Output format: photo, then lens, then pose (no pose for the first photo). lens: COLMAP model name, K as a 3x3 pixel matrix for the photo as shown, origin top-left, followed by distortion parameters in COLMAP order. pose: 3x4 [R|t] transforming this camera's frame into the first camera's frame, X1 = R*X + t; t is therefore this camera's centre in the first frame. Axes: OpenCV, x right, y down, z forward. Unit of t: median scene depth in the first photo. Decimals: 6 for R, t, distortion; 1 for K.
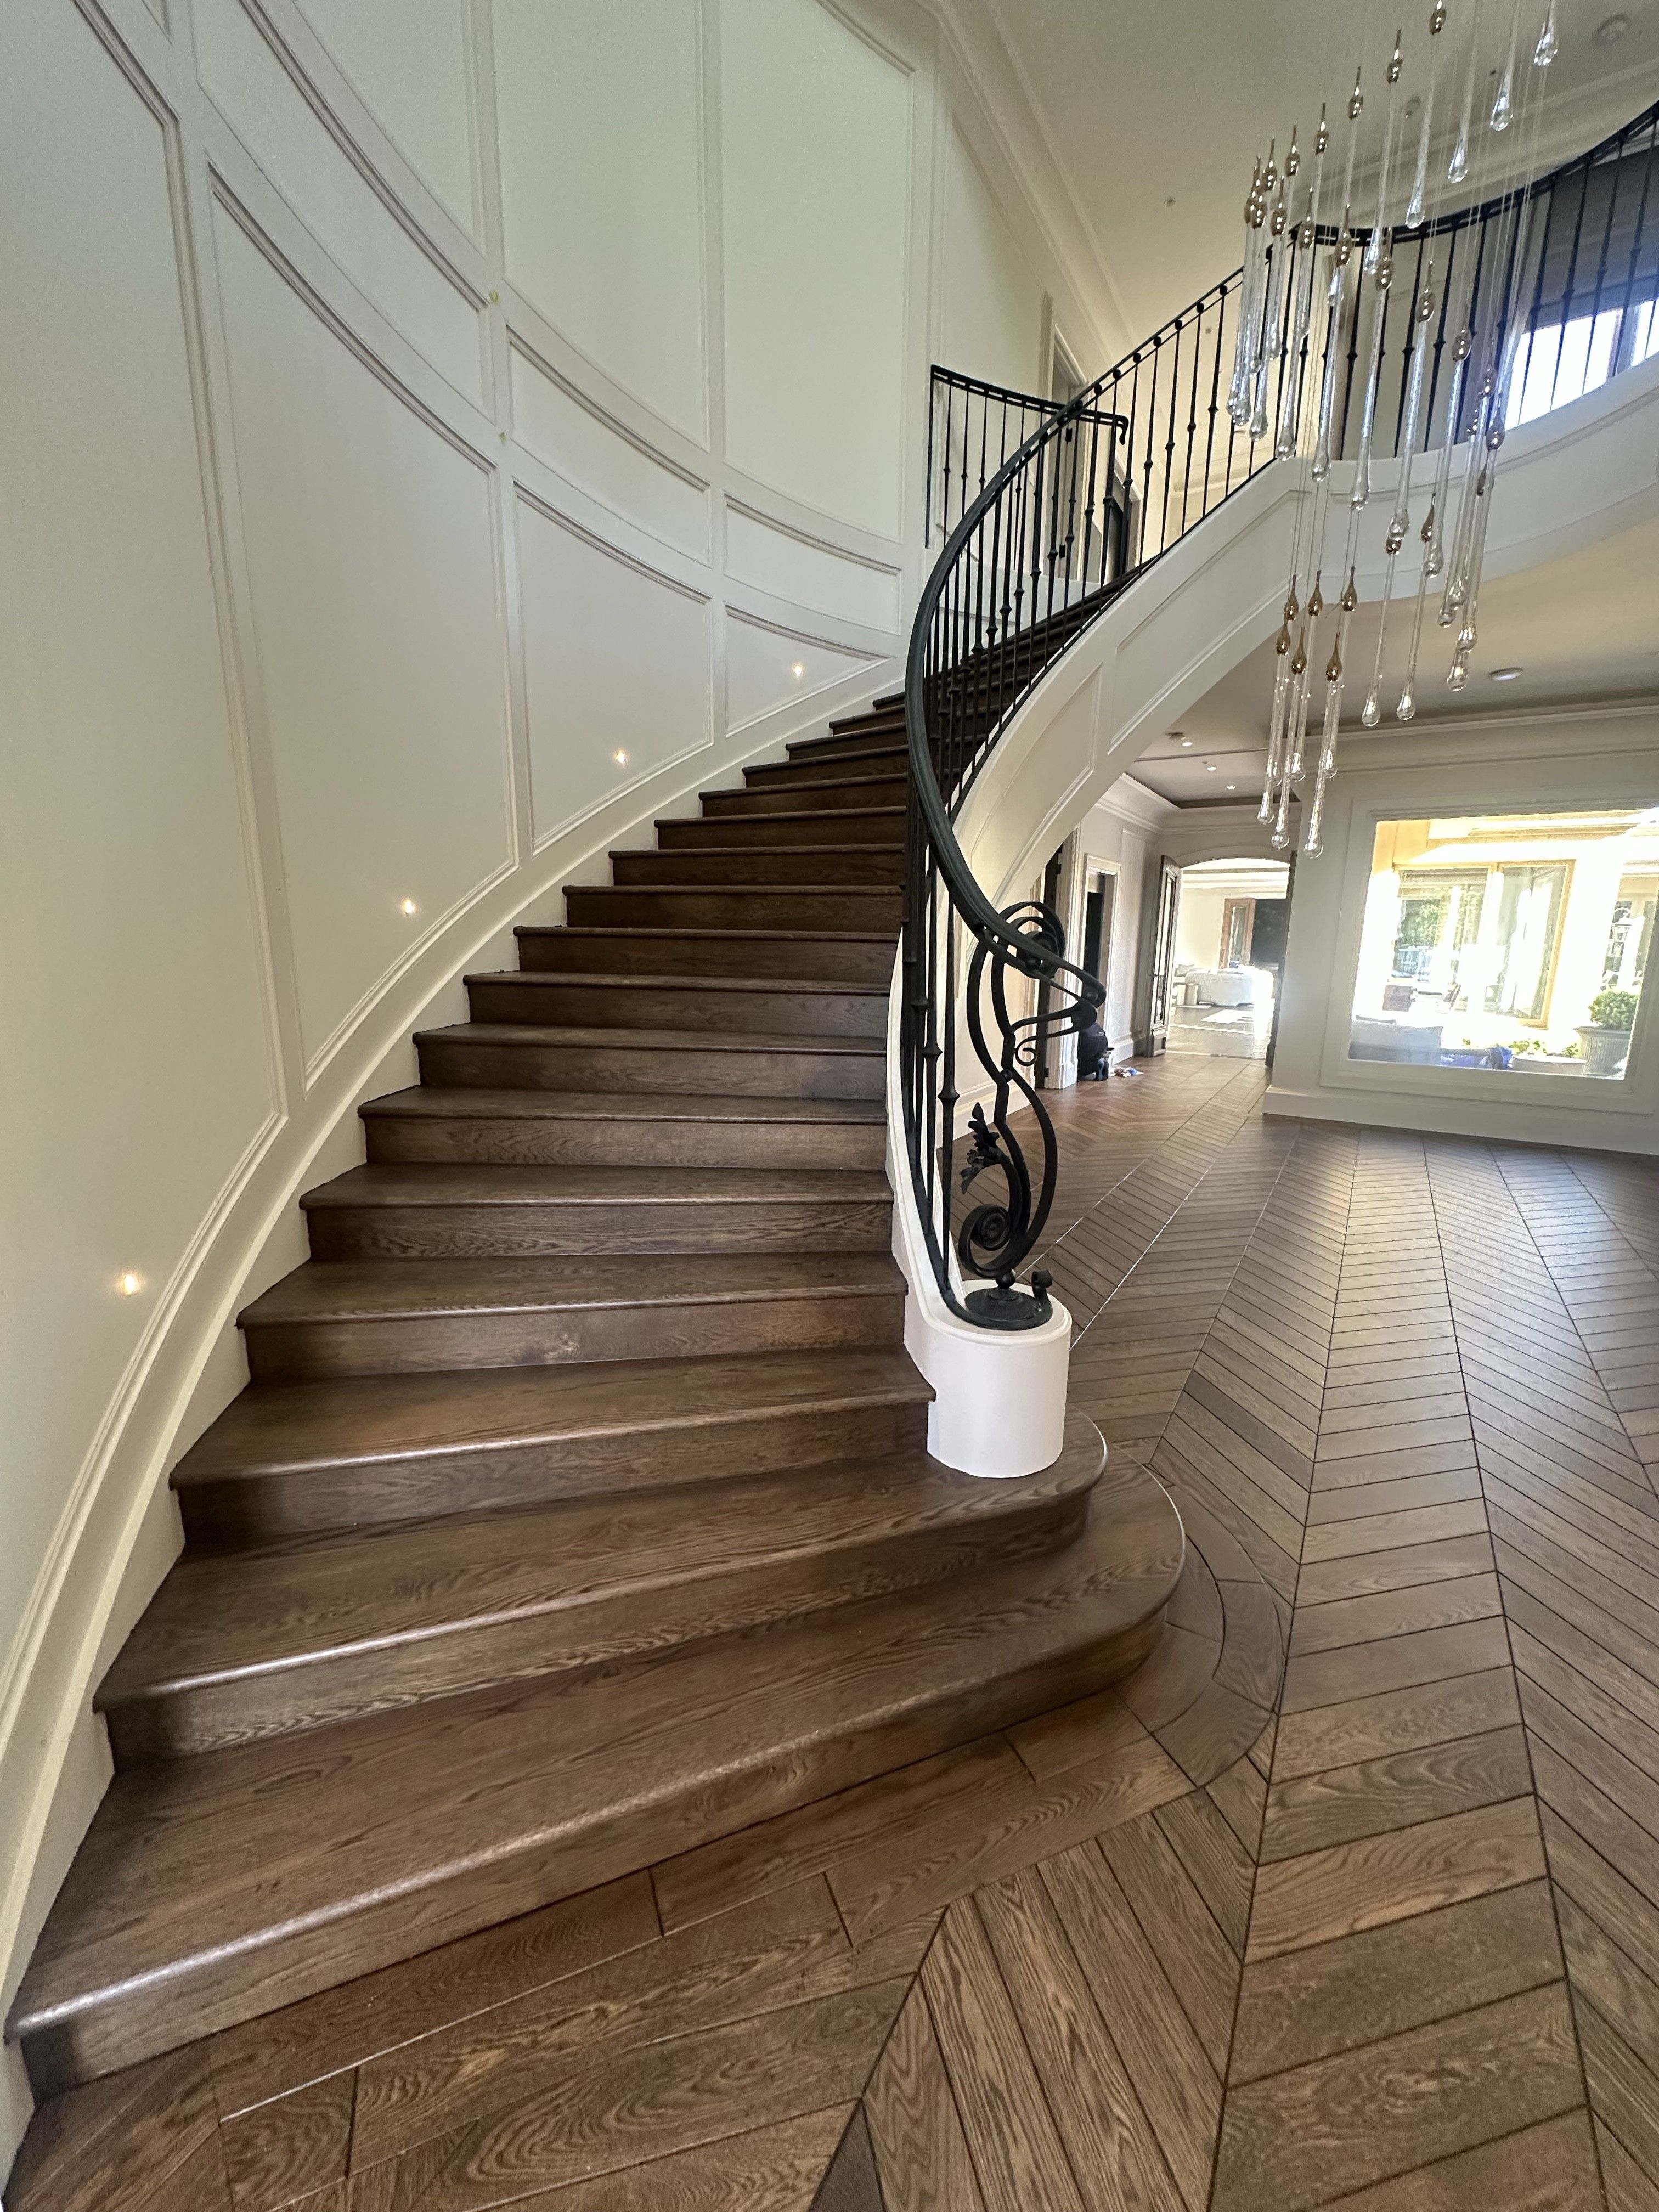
lens RADIAL K [[878.5, 0, 833.8], [0, 878.5, 1108.6], [0, 0, 1]] dist [0.000325, -0.000230]
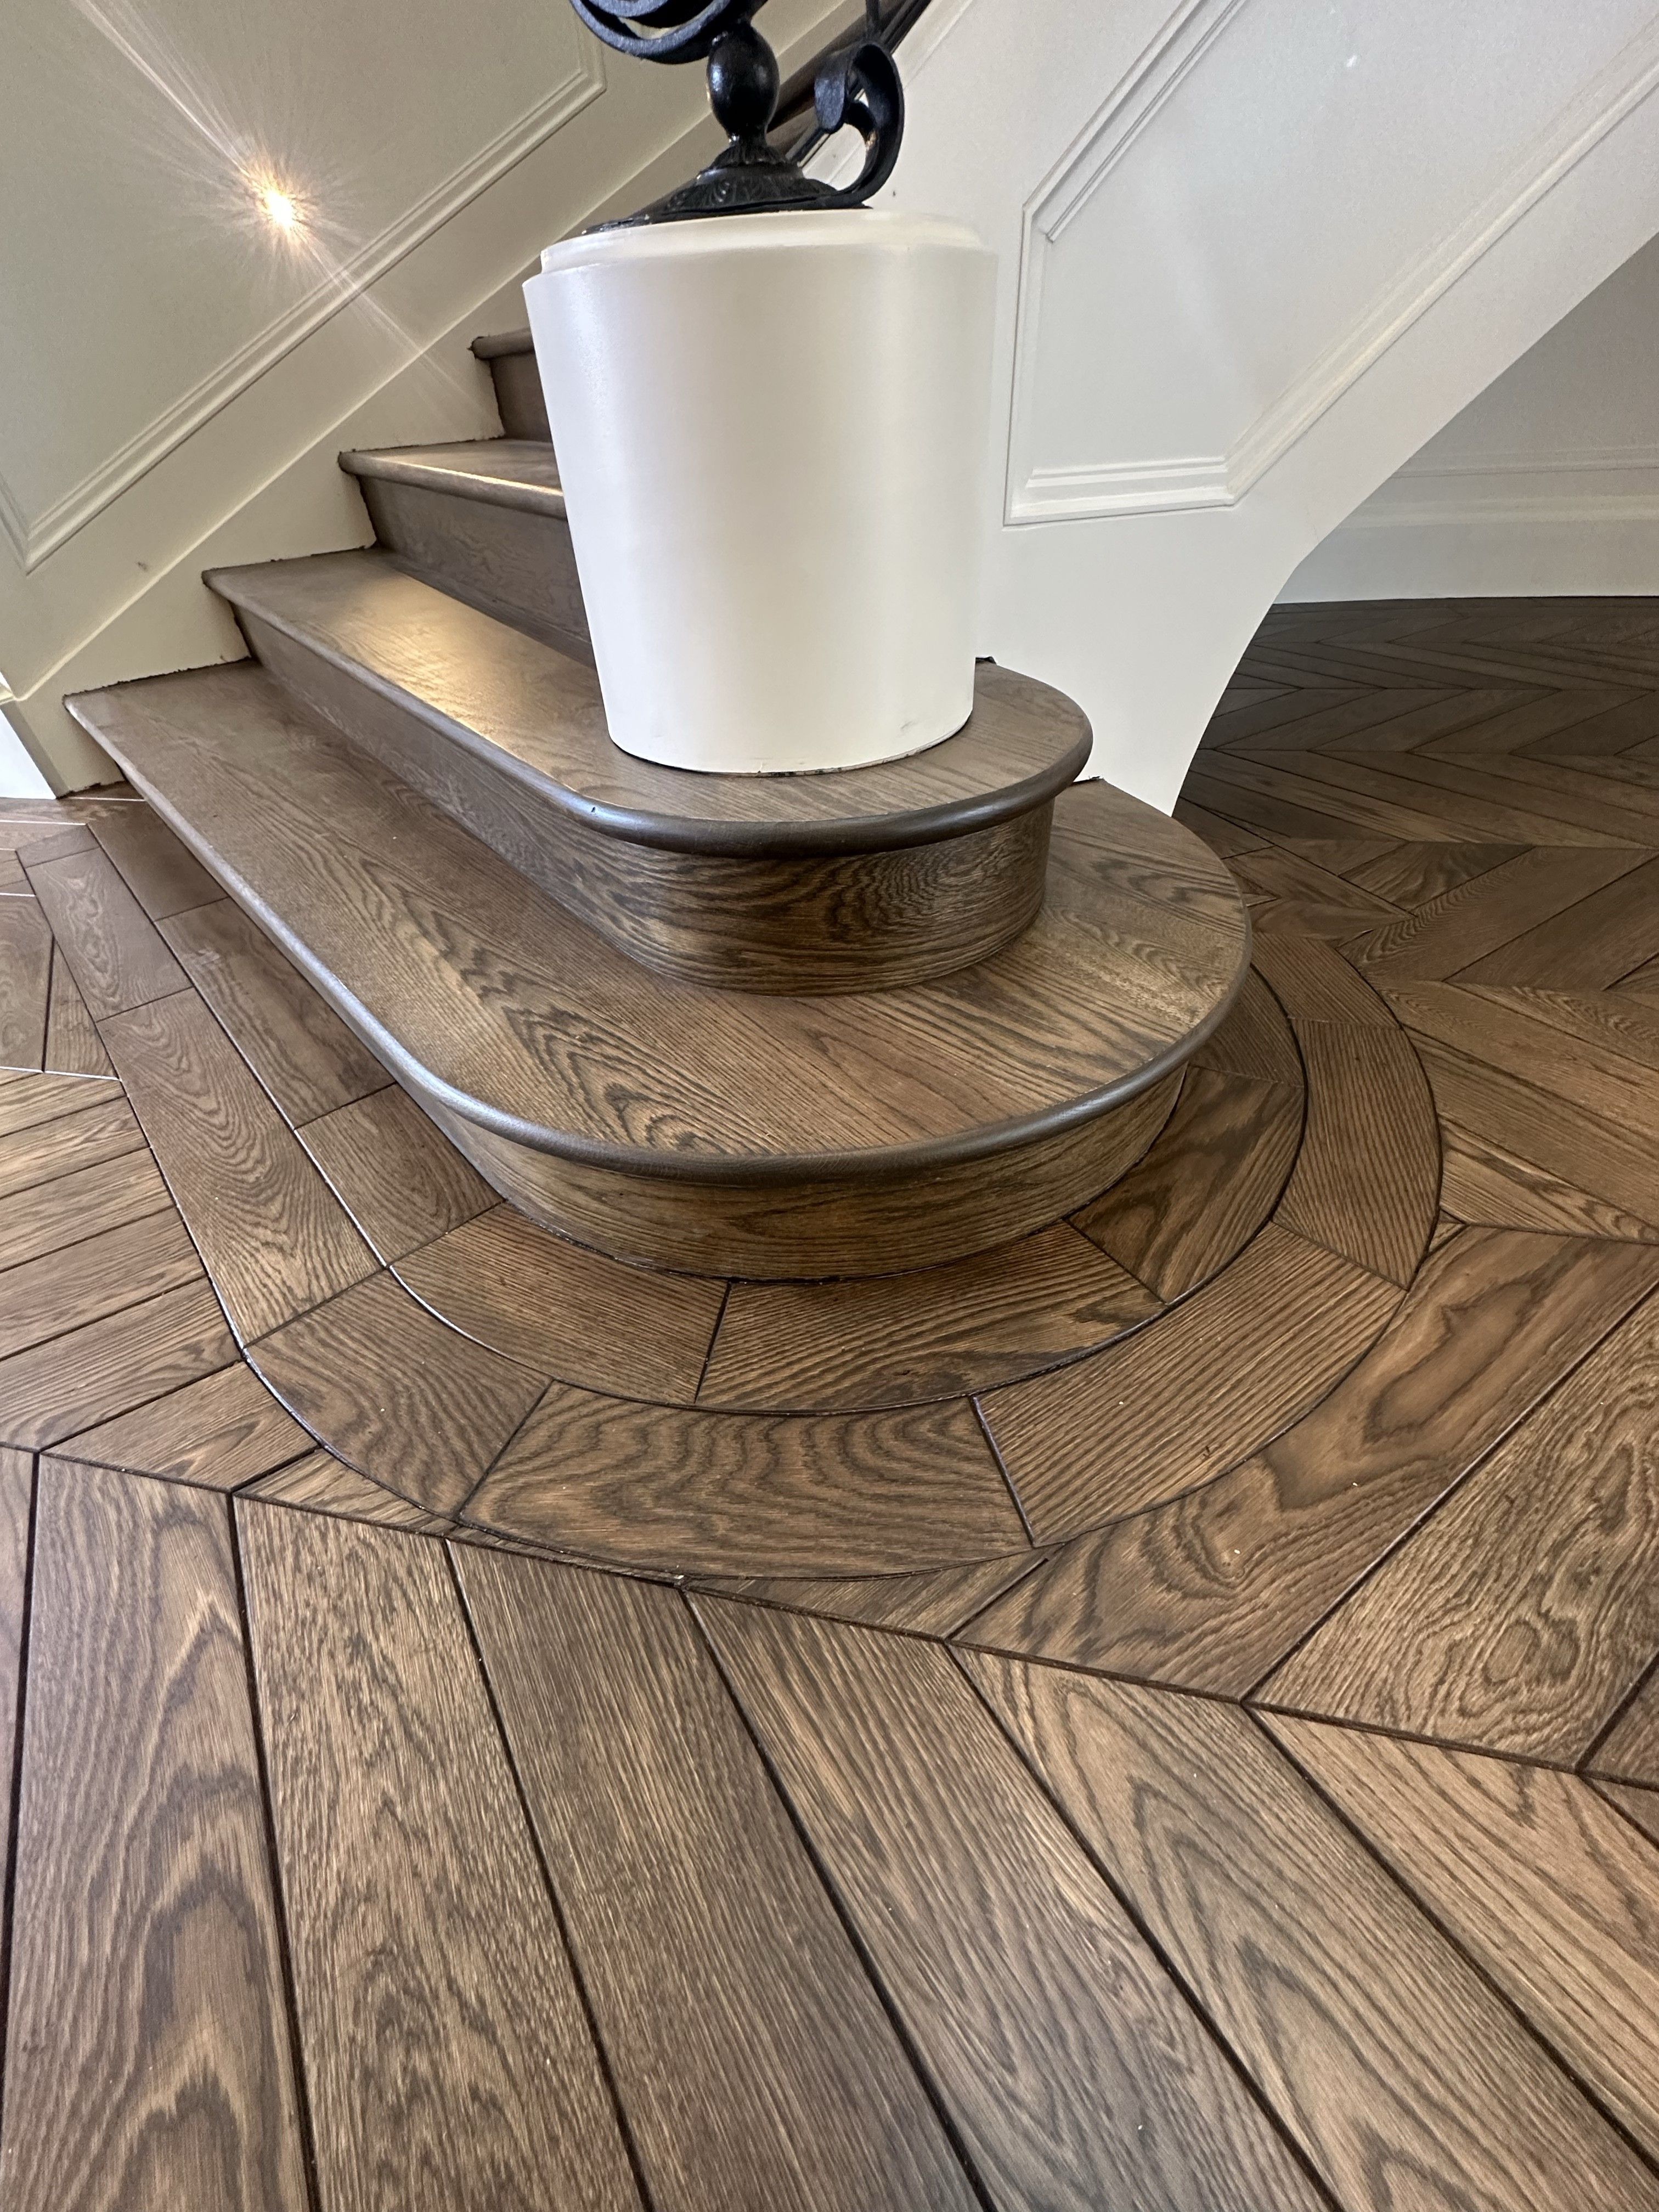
lens RADIAL K [[878.5, 0, 833.8], [0, 878.5, 1108.6], [0, 0, 1]] dist [0.000325, -0.000230]
pose [[0.343861, 0.582505, -0.736510, 0.791224], [-0.133948, 0.806746, 0.575517, 0.376841], [0.929418, -0.099244, 0.355434, 1.149985]]
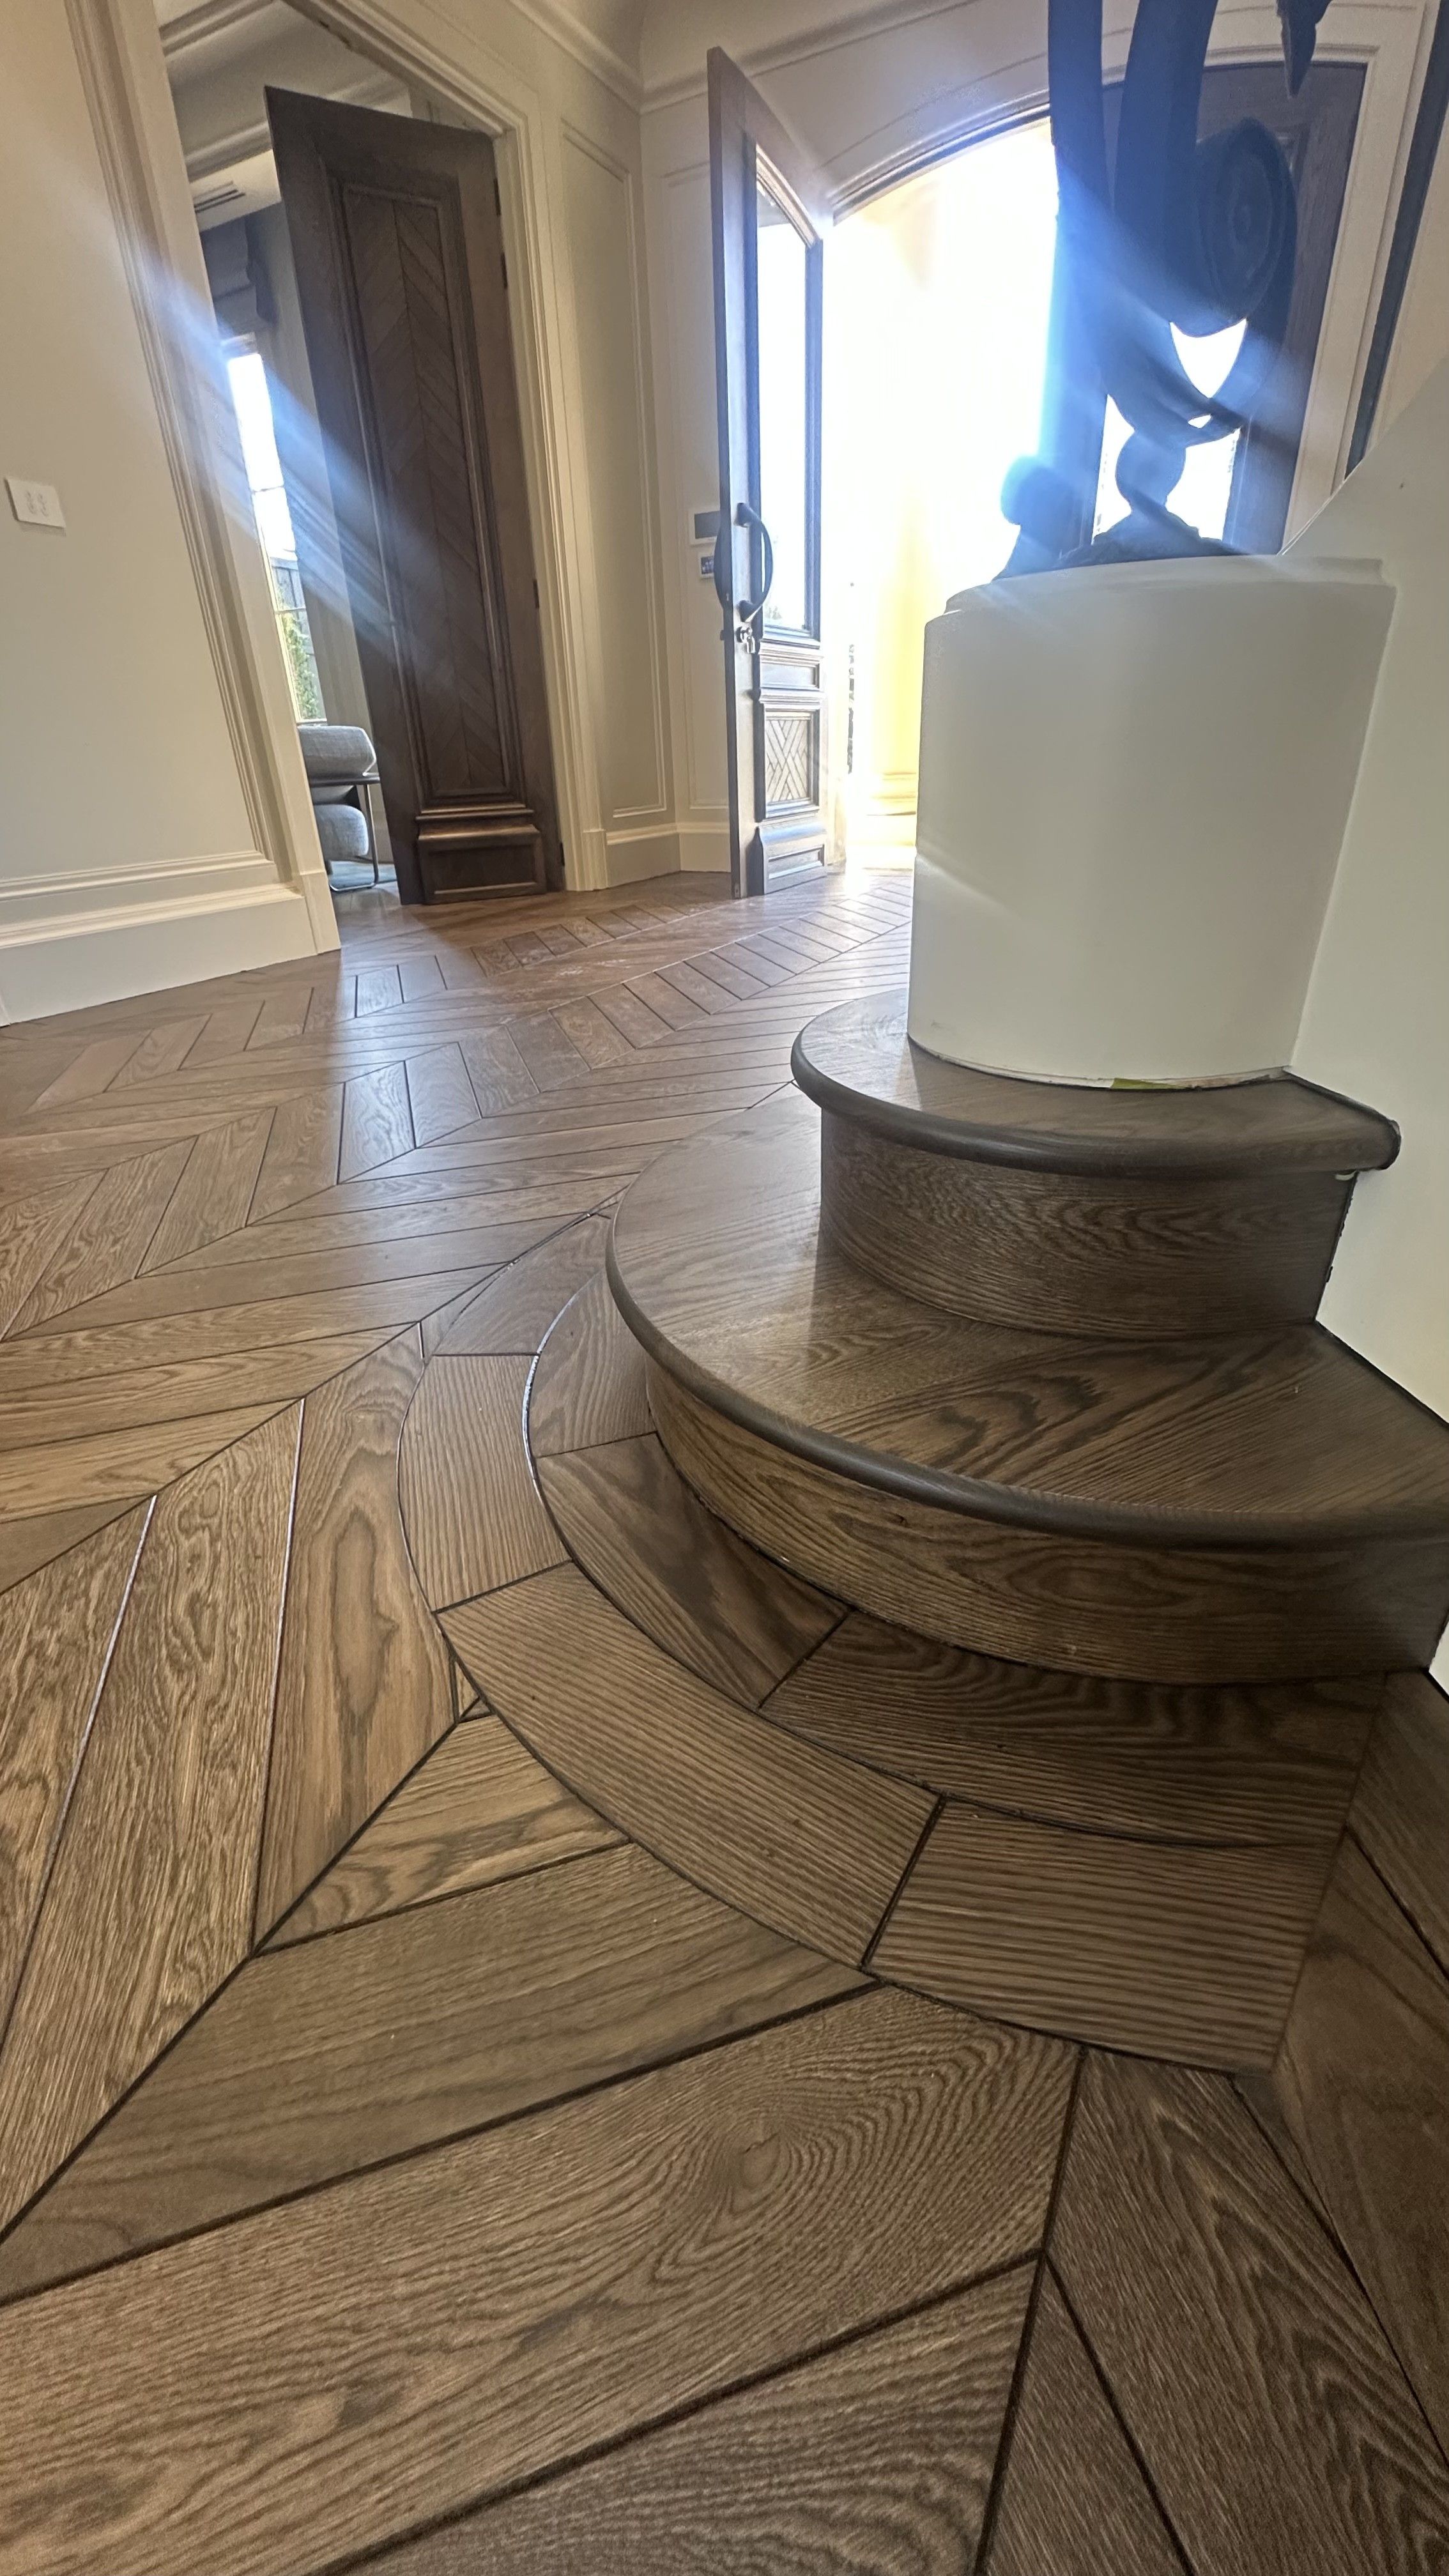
lens RADIAL K [[1038.7, 0, 724.5], [0, 1038.7, 1288.0], [0, 0, 1]] dist [-0.000074, -0.000020]
pose [[-0.997636, 0.049721, -0.047436, 0.495023], [0.008853, 0.777521, 0.628794, 0.239943], [0.068147, 0.626888, -0.776124, 1.863163]]
